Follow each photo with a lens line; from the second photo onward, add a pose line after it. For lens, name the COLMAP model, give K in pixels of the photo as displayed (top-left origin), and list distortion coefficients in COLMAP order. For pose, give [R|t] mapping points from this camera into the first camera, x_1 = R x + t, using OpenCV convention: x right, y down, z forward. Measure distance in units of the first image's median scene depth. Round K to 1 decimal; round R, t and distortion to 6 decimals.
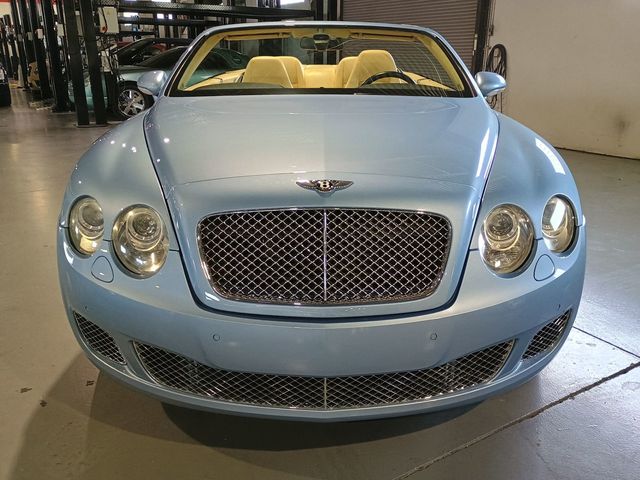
lens RADIAL K [[534.5, 0, 320.0], [0, 534.5, 240.0], [0, 0, 1]] dist [0.001991, -0.009888]
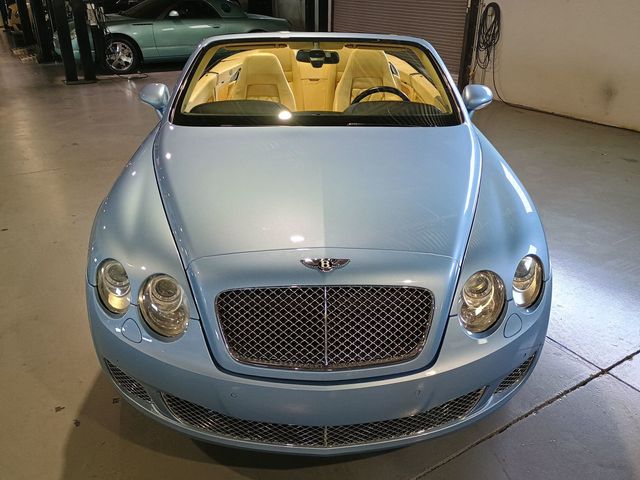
lens RADIAL K [[532.0, 0, 324.5], [0, 532.0, 238.8], [0, 0, 1]] dist [0.008832, -0.035179]
pose [[0.999702, -0.004415, 0.024024, -0.017175], [0.001732, 0.993867, 0.110569, -0.241119], [-0.024365, -0.110495, 0.993578, -0.112526]]
